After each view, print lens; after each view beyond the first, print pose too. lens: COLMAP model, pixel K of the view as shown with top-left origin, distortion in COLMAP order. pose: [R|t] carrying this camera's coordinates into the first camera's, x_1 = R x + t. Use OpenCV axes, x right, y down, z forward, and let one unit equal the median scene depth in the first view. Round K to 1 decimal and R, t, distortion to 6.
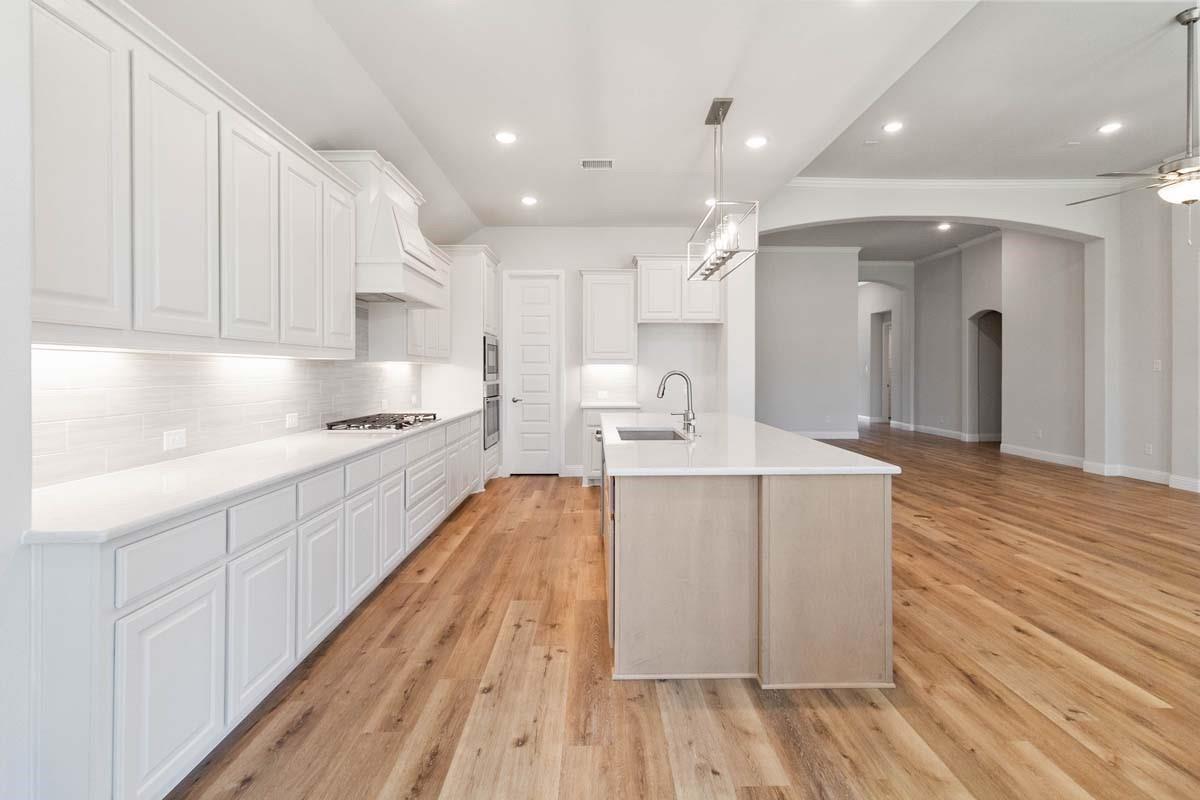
lens RADIAL K [[552.1, 0, 609.9], [0, 552.1, 370.7], [0, 0, 1]] dist [0.005339, -0.000441]
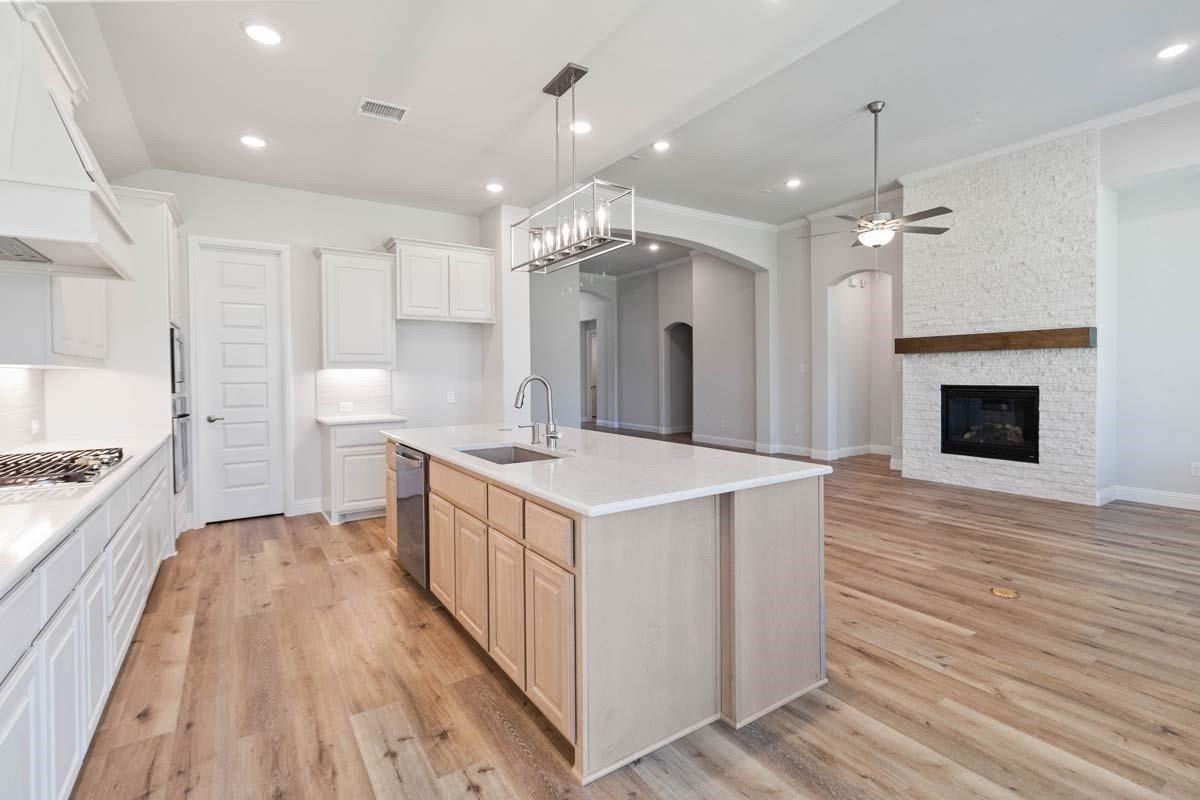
lens RADIAL K [[552.1, 0, 607.1], [0, 552.1, 381.3], [0, 0, 1]] dist [0.005339, -0.000441]
pose [[0.844353, -0.014987, 0.535577, -0.215255], [0.009299, 0.999868, 0.013318, -0.001114], [-0.535706, -0.006265, 0.844381, 0.207283]]
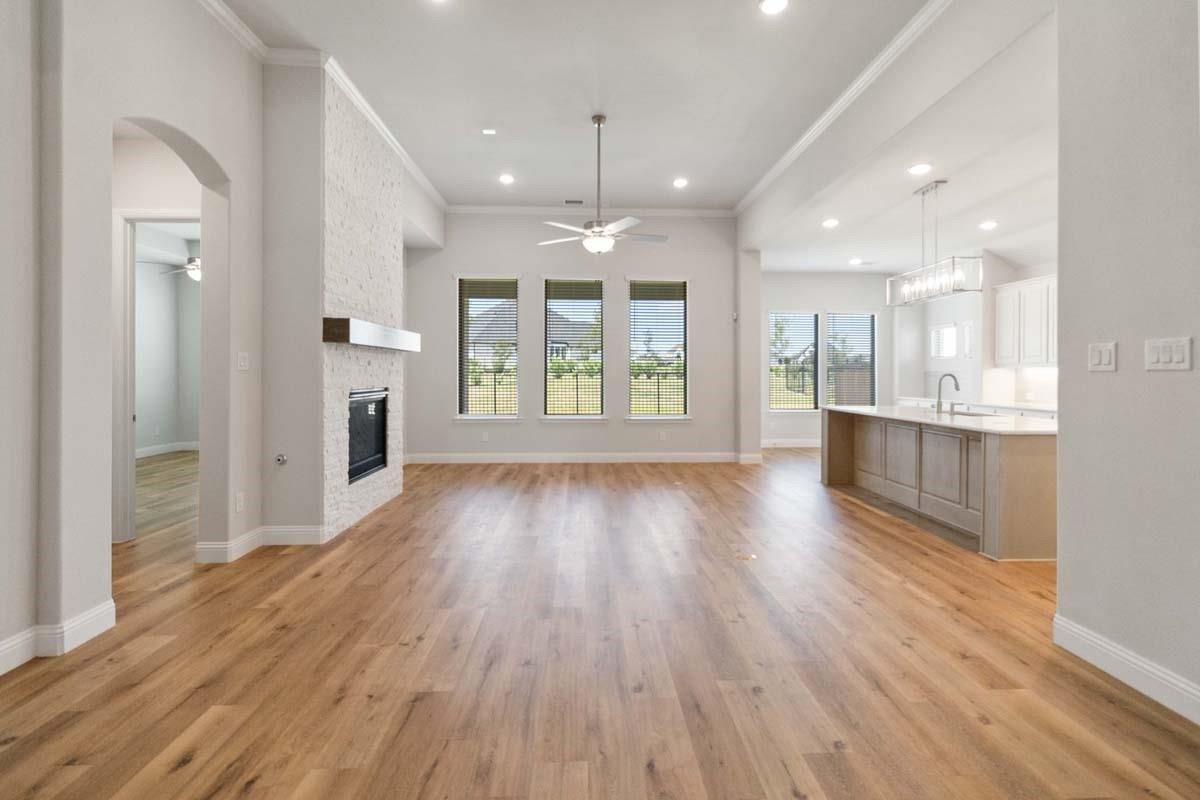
lens RADIAL K [[552.1, 0, 614.3], [0, 552.1, 366.1], [0, 0, 1]] dist [0.005339, -0.000441]
pose [[-0.999487, -0.005403, -0.031568, 0.998145], [-0.005002, 0.999906, -0.012761, 0.002311], [0.031634, -0.012597, -0.999420, 2.297038]]
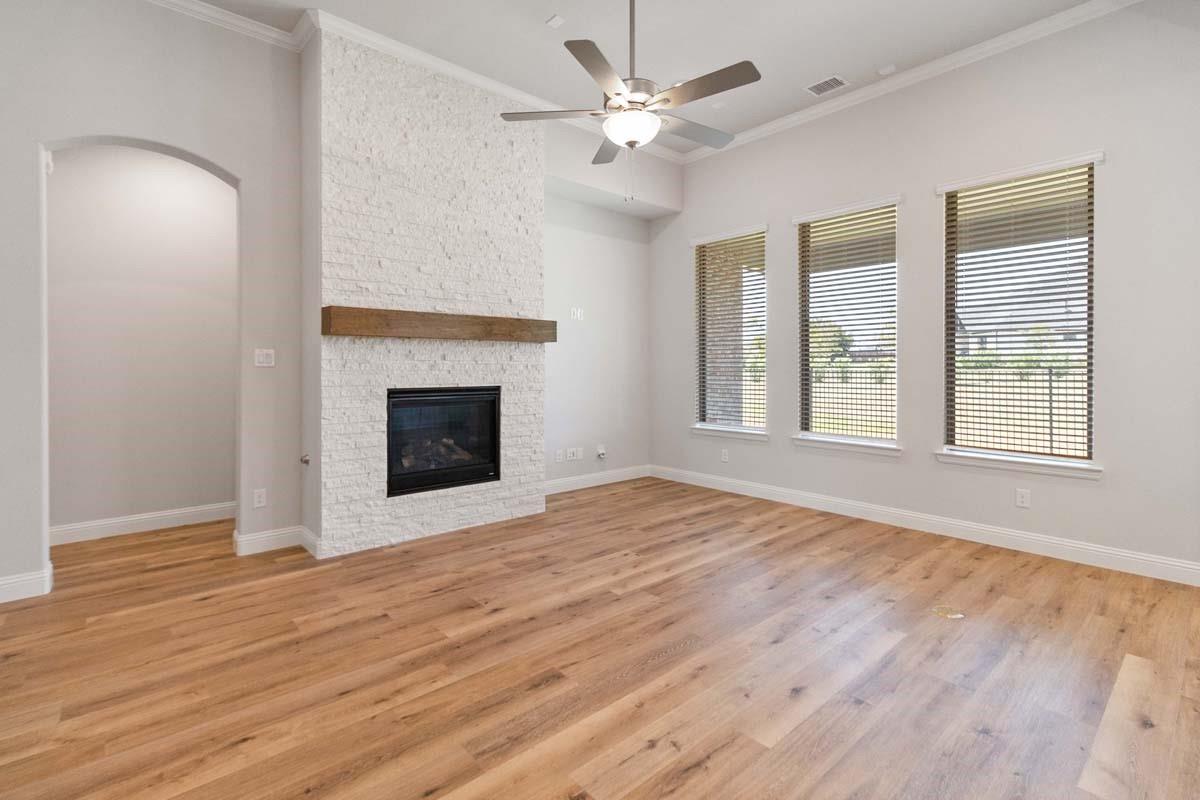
lens RADIAL K [[552.1, 0, 612.3], [0, 552.1, 369.1], [0, 0, 1]] dist [0.005339, -0.000441]
pose [[-0.647079, -0.002556, 0.762419, 0.456733], [-0.000210, 0.999995, 0.003174, 0.000551], [-0.762423, 0.001894, -0.647076, 1.432721]]
